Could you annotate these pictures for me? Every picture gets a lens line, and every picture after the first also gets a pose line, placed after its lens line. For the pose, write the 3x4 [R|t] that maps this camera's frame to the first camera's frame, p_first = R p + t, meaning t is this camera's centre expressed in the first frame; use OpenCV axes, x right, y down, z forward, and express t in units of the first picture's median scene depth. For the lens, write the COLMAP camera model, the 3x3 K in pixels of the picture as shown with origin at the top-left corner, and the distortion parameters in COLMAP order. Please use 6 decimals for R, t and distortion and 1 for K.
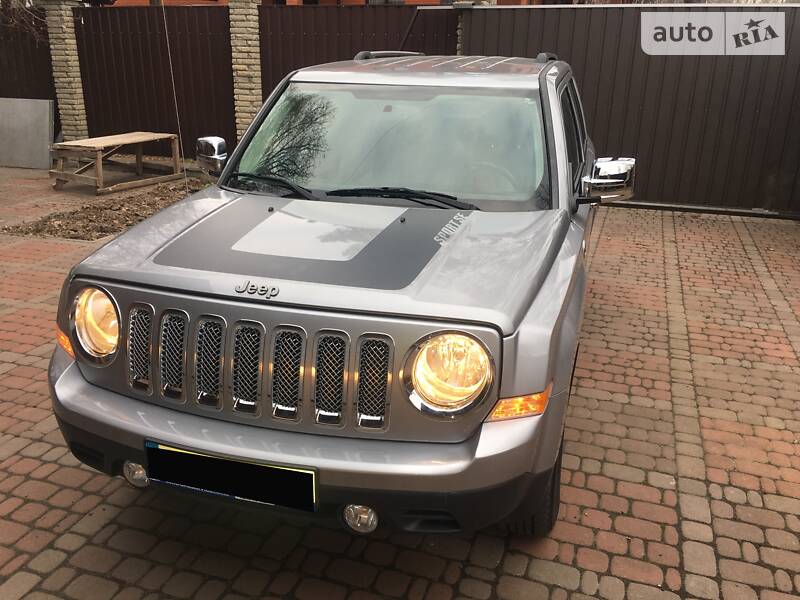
lens RADIAL K [[681.8, 0, 399.0], [0, 681.8, 297.6], [0, 0, 1]] dist [0.079492, -0.110831]
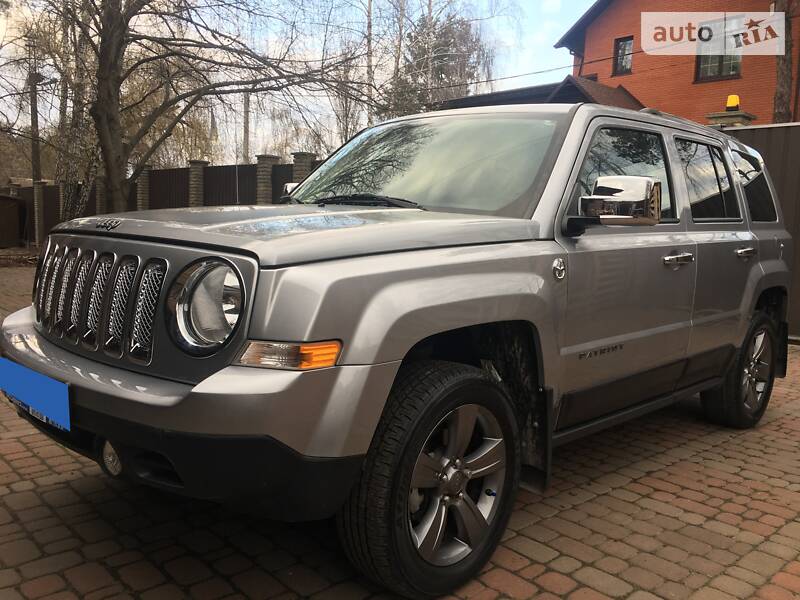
lens RADIAL K [[681.8, 0, 399.9], [0, 681.8, 300.3], [0, 0, 1]] dist [0.079492, -0.110831]
pose [[0.881920, 0.070712, -0.466065, 0.408037], [-0.181068, 0.963656, -0.196421, 0.134461], [0.435237, 0.257617, 0.862672, 0.182342]]
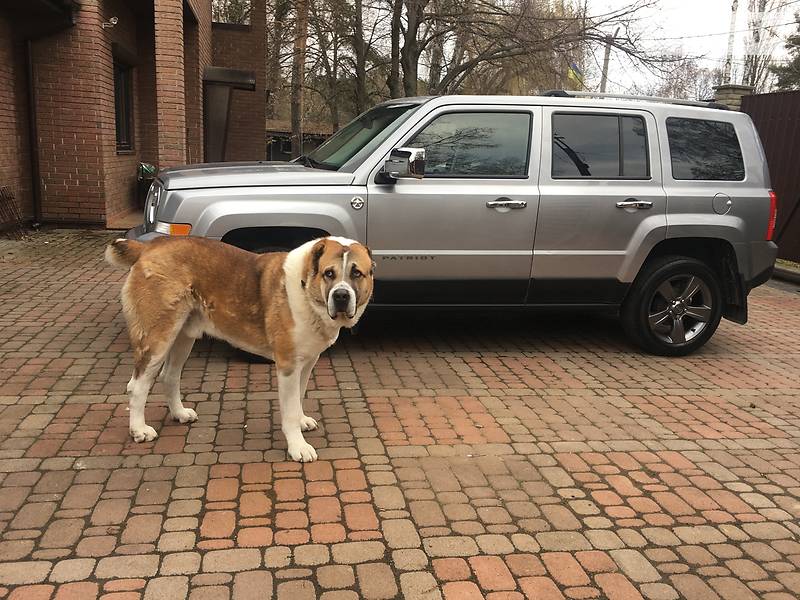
lens RADIAL K [[681.8, 0, 398.5], [0, 681.8, 301.3], [0, 0, 1]] dist [0.079492, -0.110831]
pose [[0.498163, 0.194718, -0.844937, 1.292707], [-0.334703, 0.942116, 0.019777, 0.054054], [0.799880, 0.272950, 0.534500, 0.309768]]
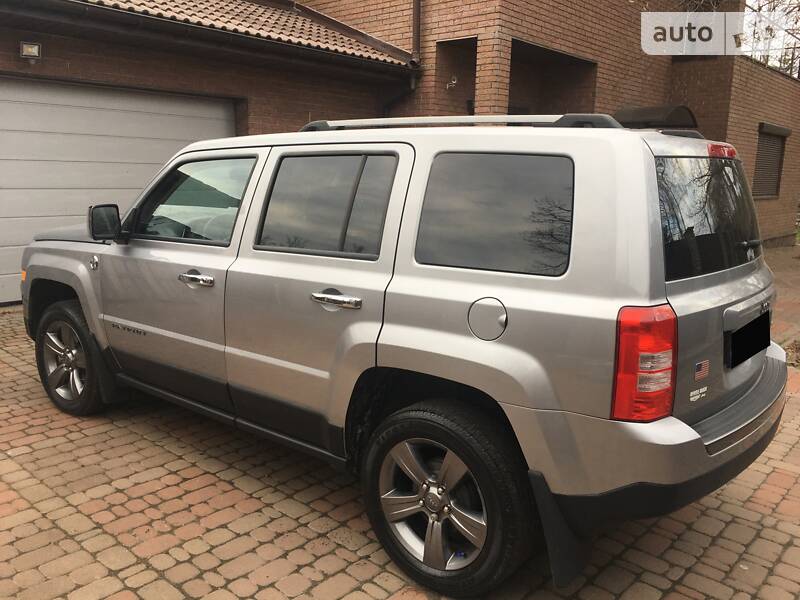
lens RADIAL K [[681.8, 0, 400.2], [0, 681.8, 297.3], [0, 0, 1]] dist [0.079492, -0.110831]
pose [[-0.378897, 0.146368, -0.913791, 1.061184], [-0.341277, 0.895721, 0.284981, -0.492831], [0.860214, 0.419834, -0.289434, 1.604450]]
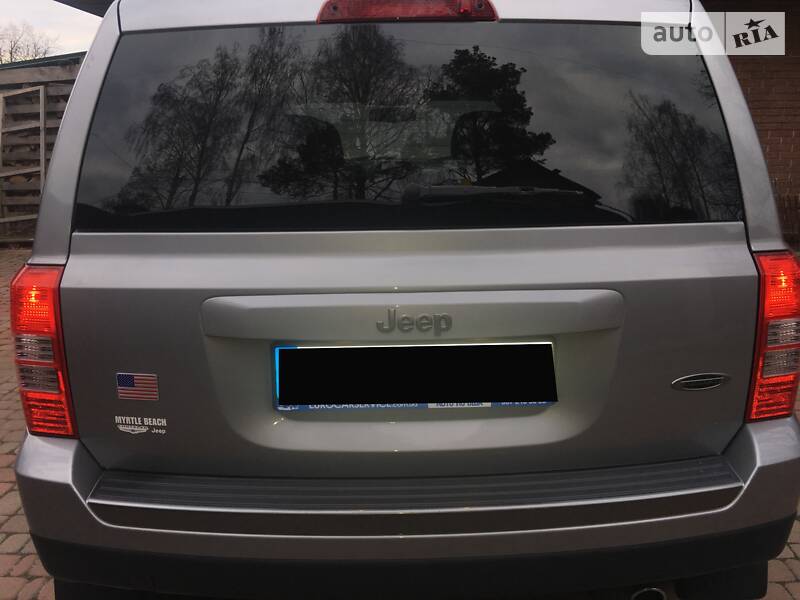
lens RADIAL K [[681.8, 0, 400.2], [0, 681.8, 304.0], [0, 0, 1]] dist [0.079492, -0.110831]
pose [[-0.953322, 0.071130, -0.293459, 0.344191], [-0.103276, 0.836441, 0.538239, -0.609167], [0.283746, 0.543422, -0.790051, 2.013903]]
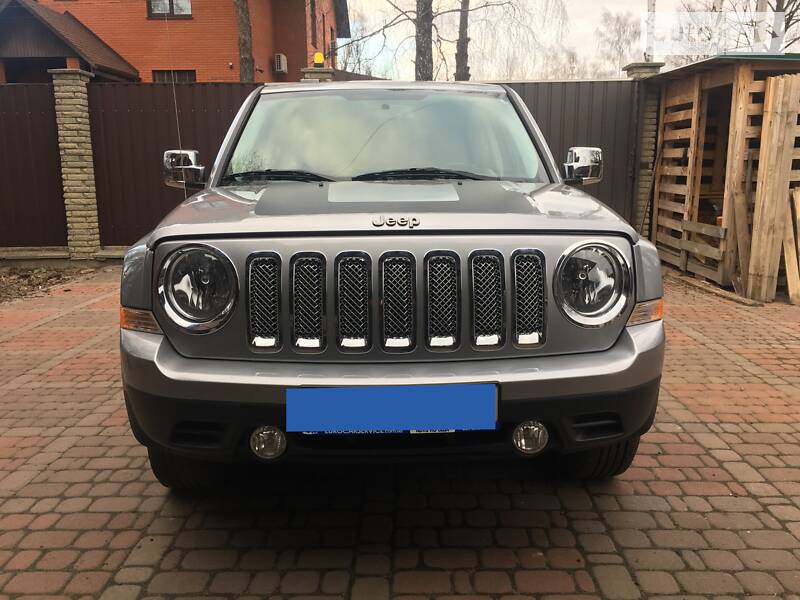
lens RADIAL K [[681.8, 0, 397.8], [0, 681.8, 298.8], [0, 0, 1]] dist [0.079492, -0.110831]
pose [[0.948522, -0.082722, 0.305717, -0.303931], [0.127423, 0.983390, -0.129257, 0.132588], [-0.289947, 0.161558, 0.943308, 0.052883]]
